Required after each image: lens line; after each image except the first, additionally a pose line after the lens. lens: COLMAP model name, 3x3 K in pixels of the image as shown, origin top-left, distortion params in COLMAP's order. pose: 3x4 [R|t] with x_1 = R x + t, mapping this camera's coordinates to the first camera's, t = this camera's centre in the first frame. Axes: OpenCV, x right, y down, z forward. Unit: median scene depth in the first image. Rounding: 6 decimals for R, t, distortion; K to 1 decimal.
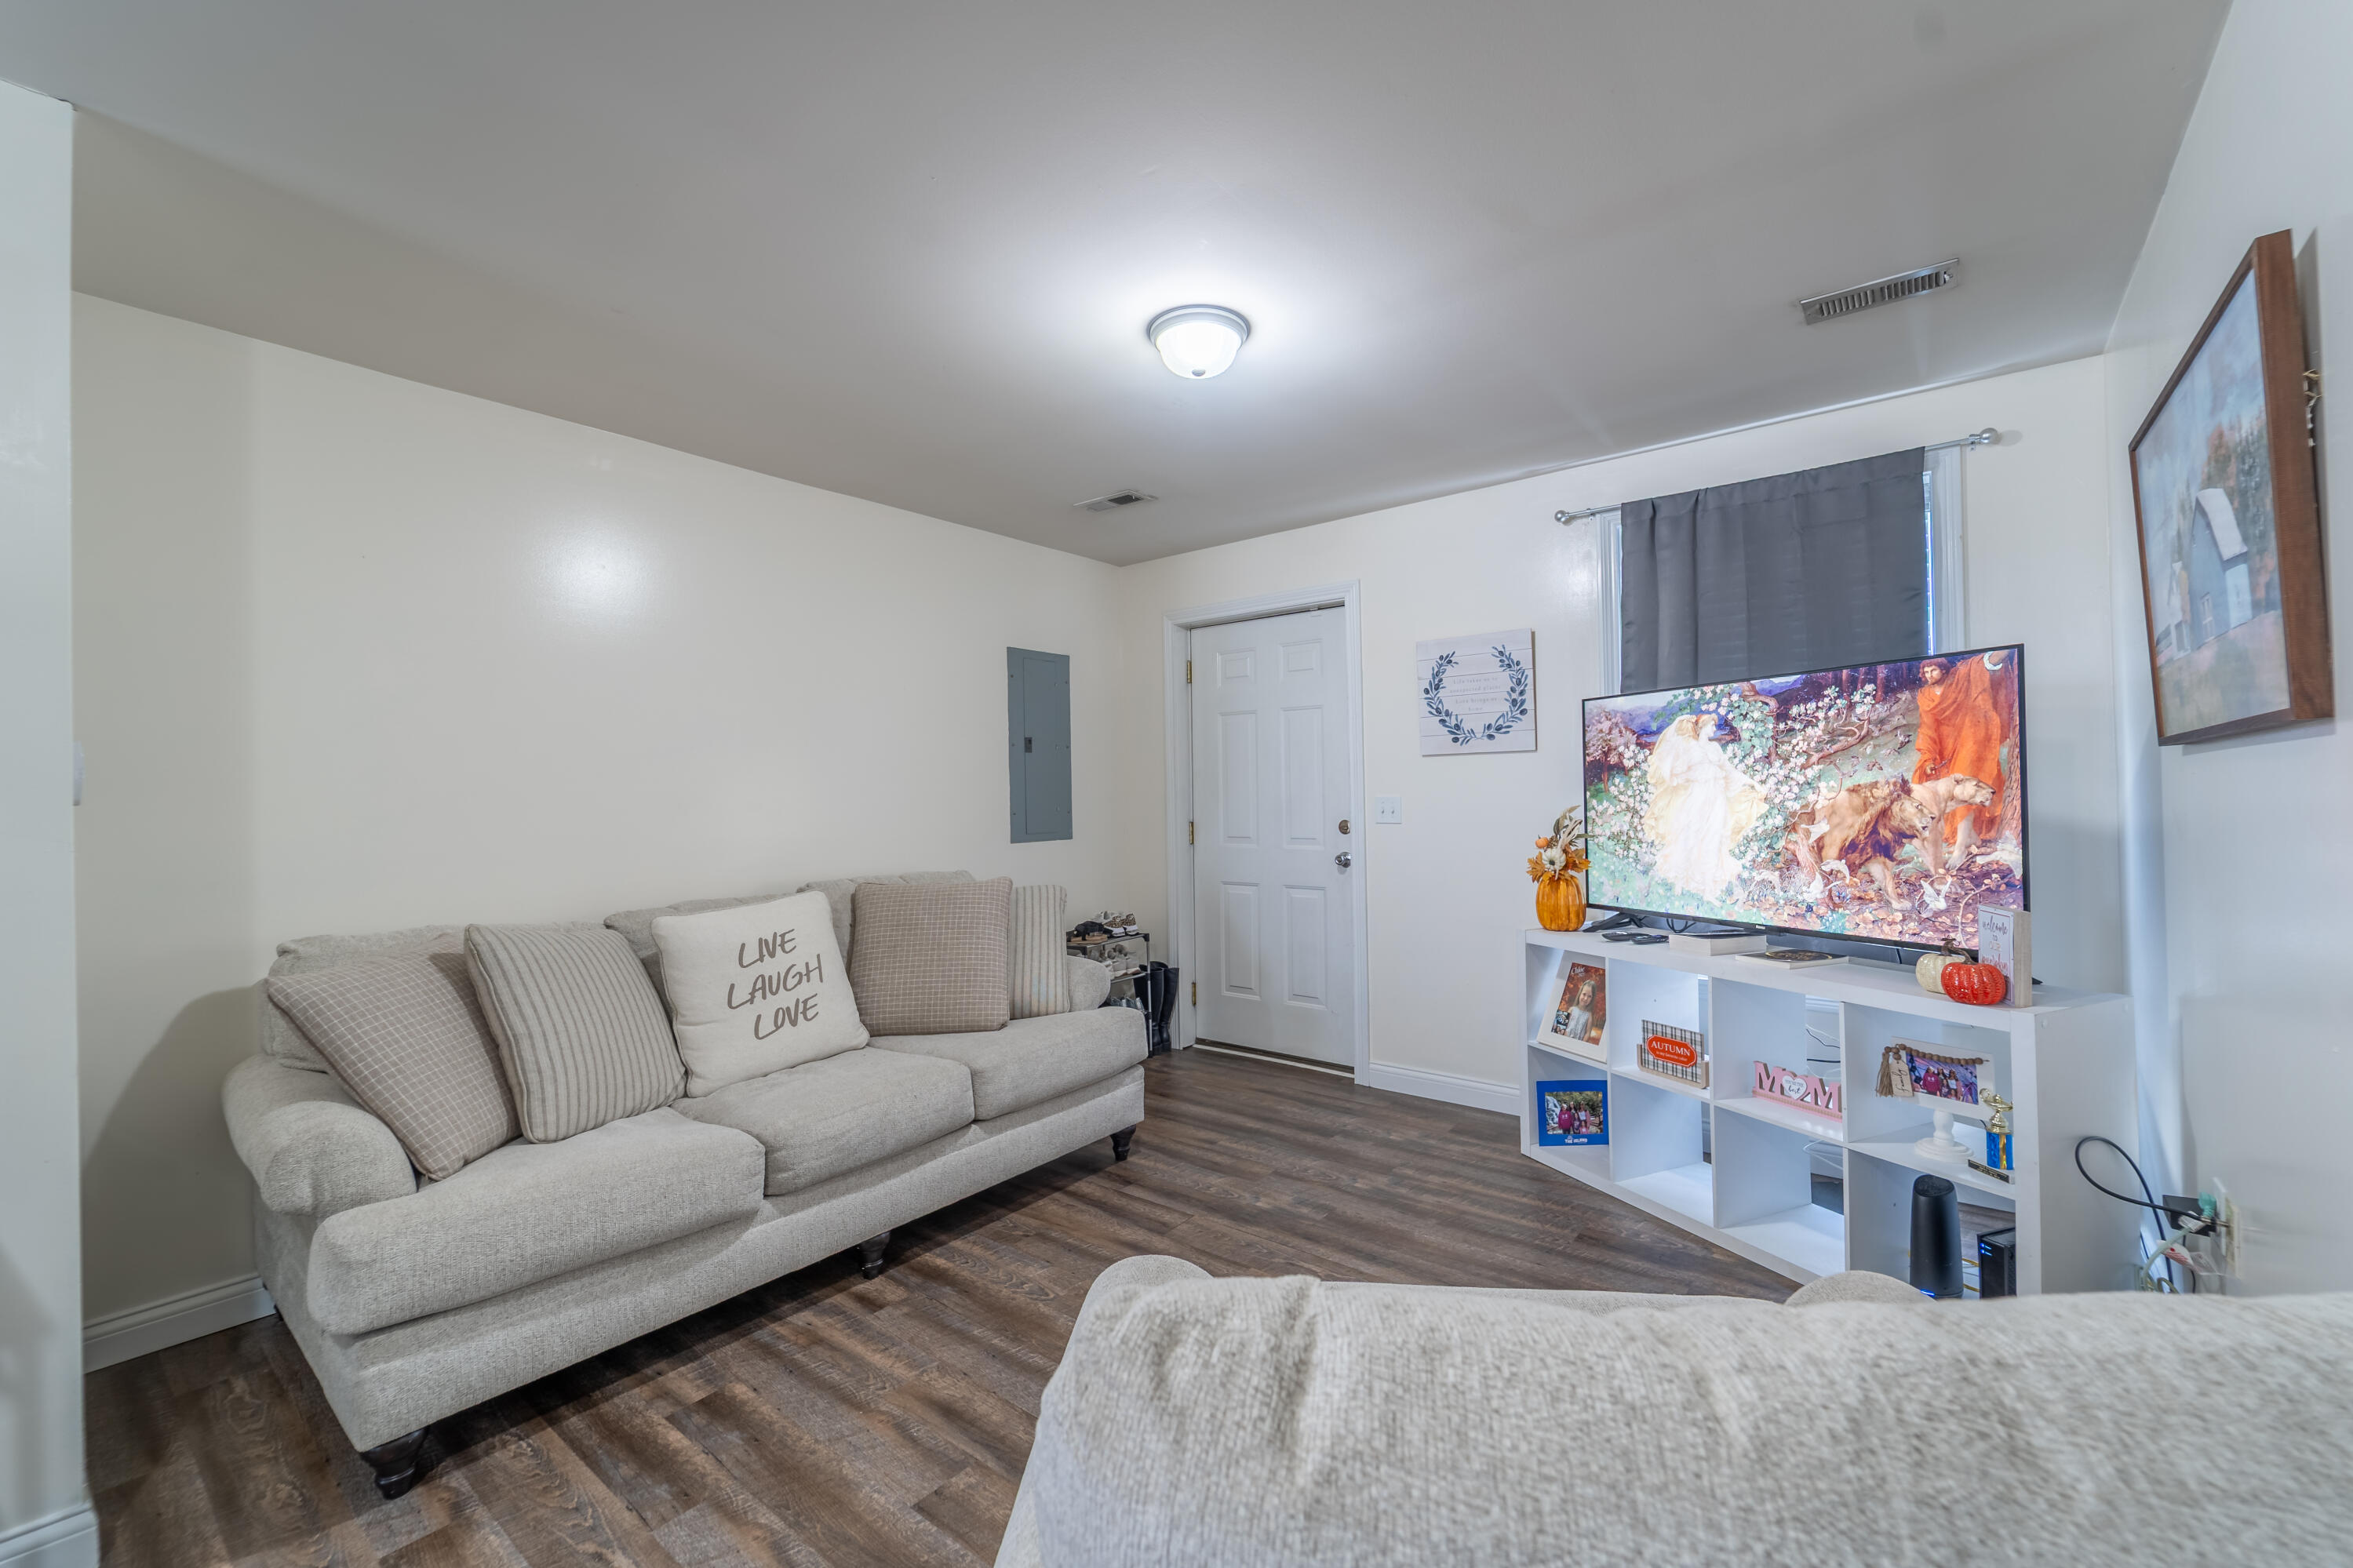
lens RADIAL K [[953.5, 0, 1179.8], [0, 953.5, 788.3], [0, 0, 1]] dist [0.004265, -0.003616]
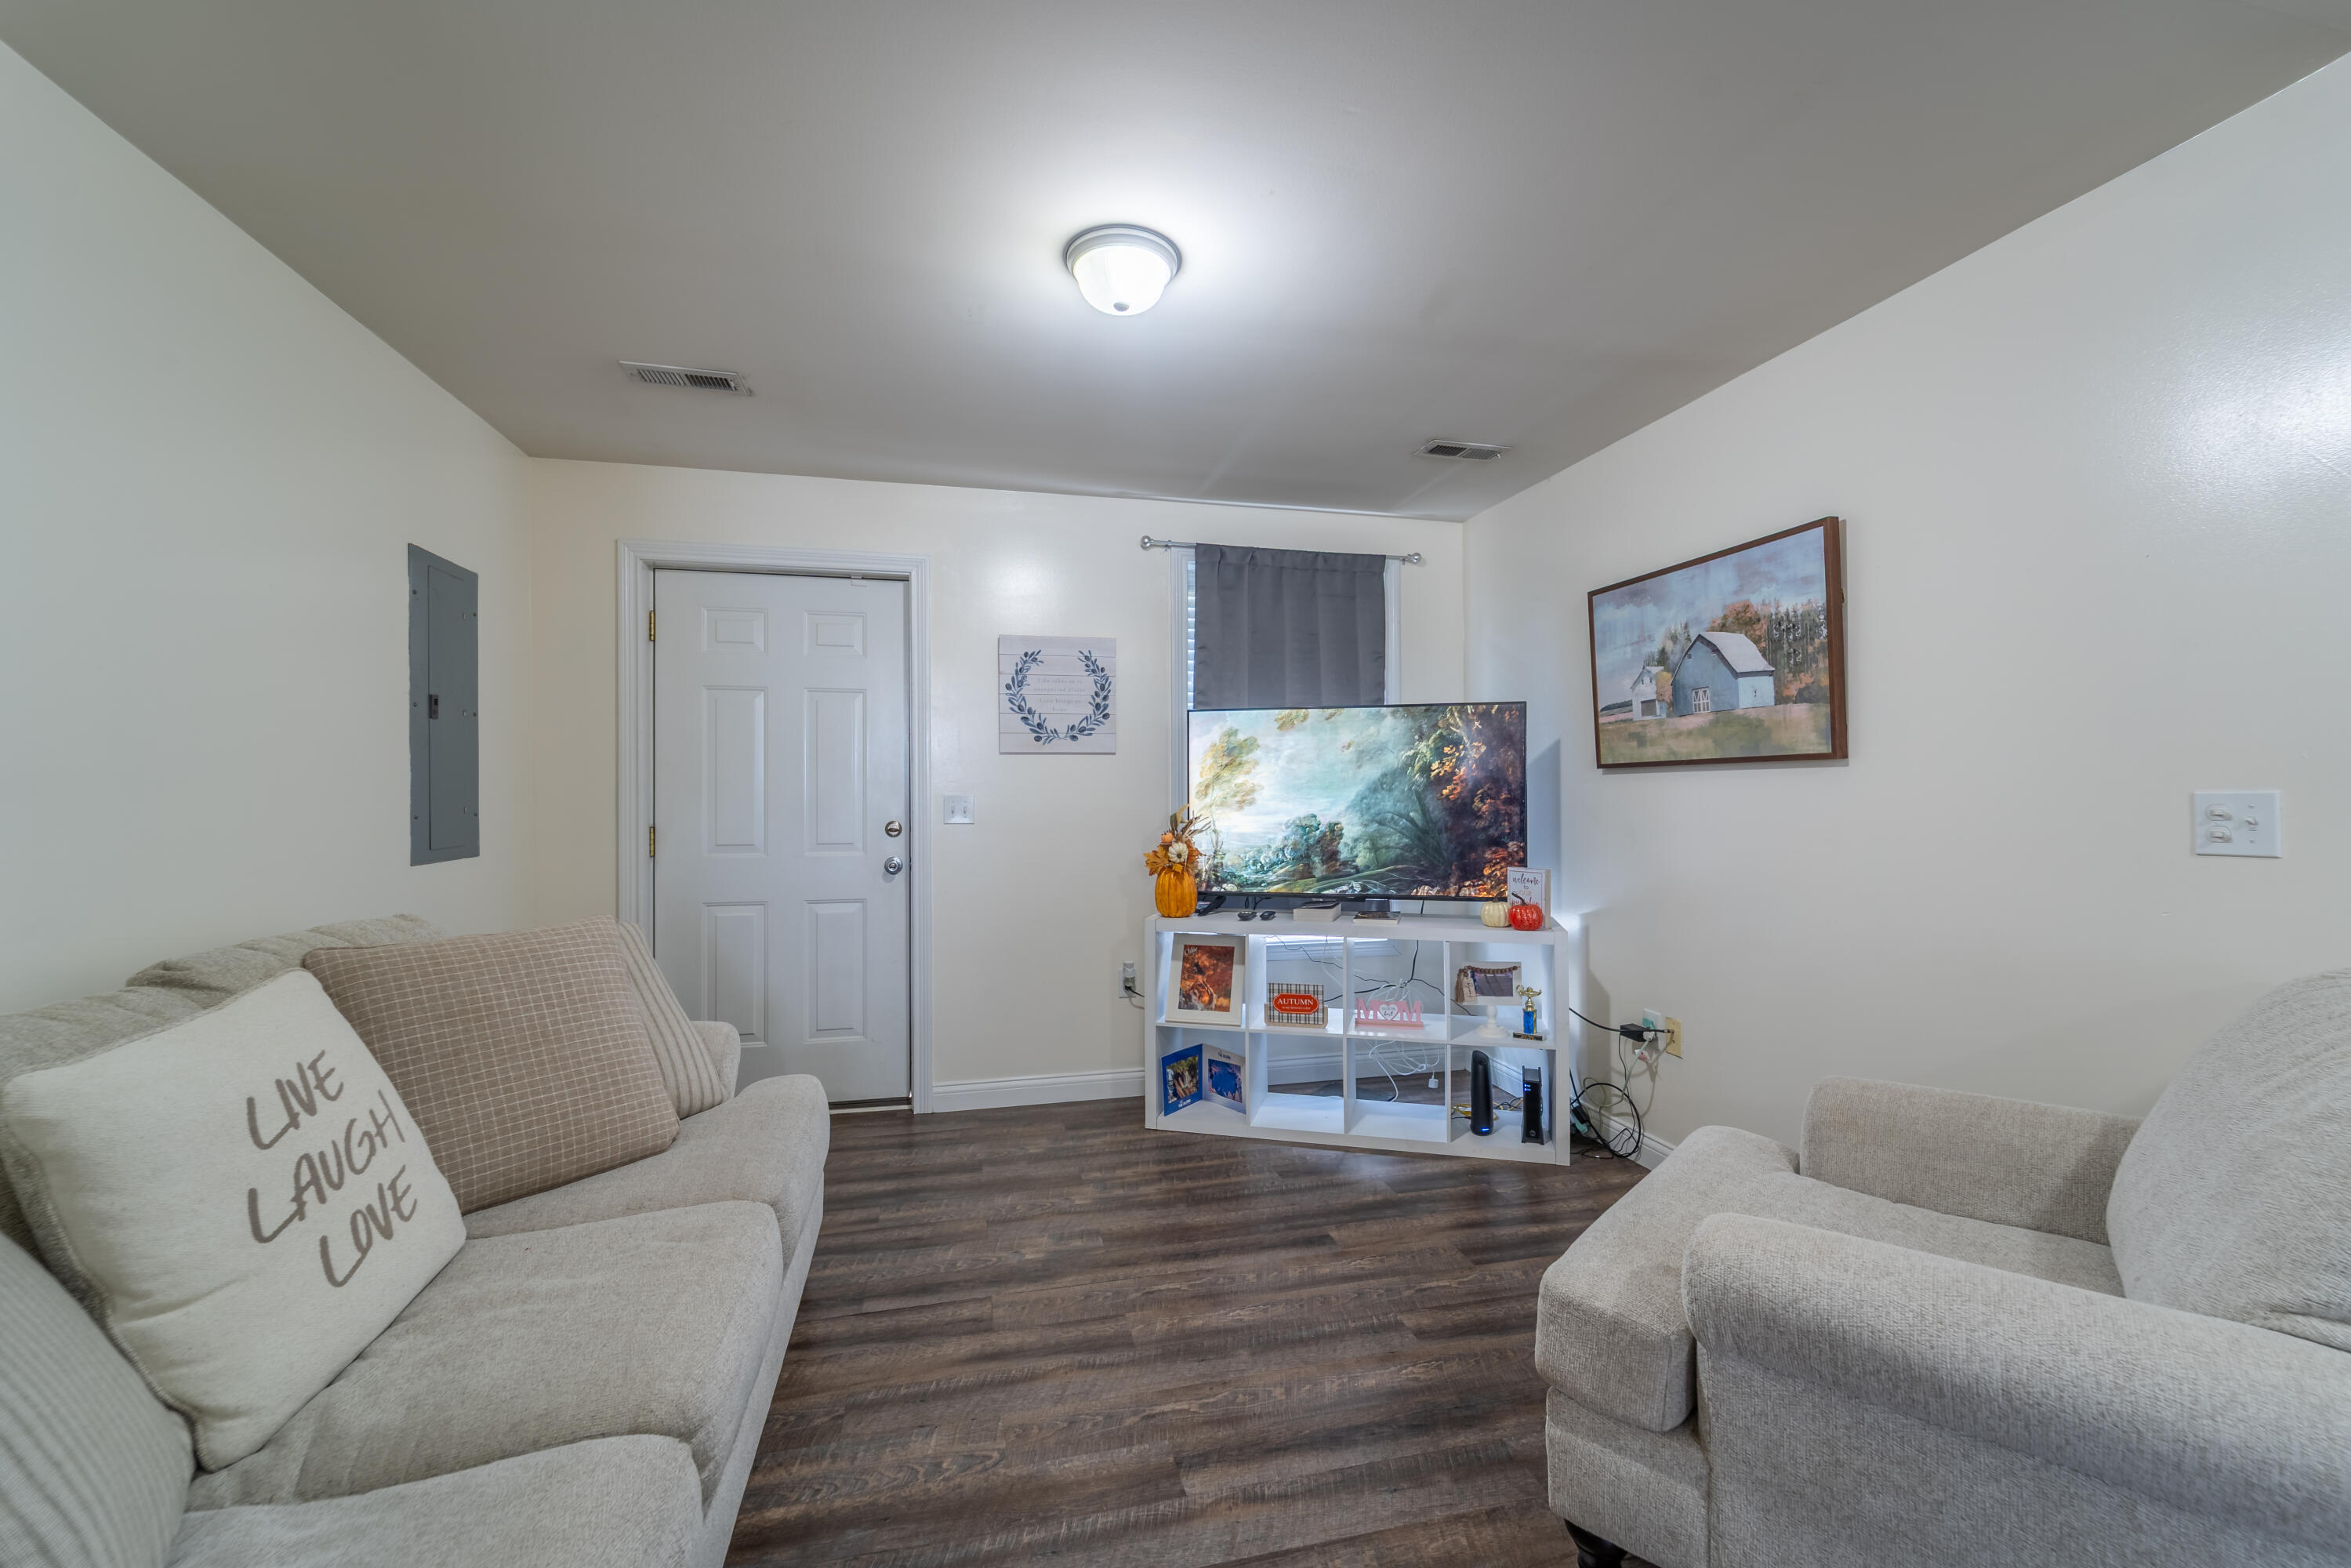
lens RADIAL K [[952.8, 0, 1191.7], [0, 952.8, 789.0], [0, 0, 1]] dist [0.004265, -0.003616]
pose [[0.611373, 0.014721, 0.791205, -0.465273], [-0.012153, 0.999884, -0.009213, 0.010511], [-0.791249, -0.003983, 0.611481, 0.306947]]
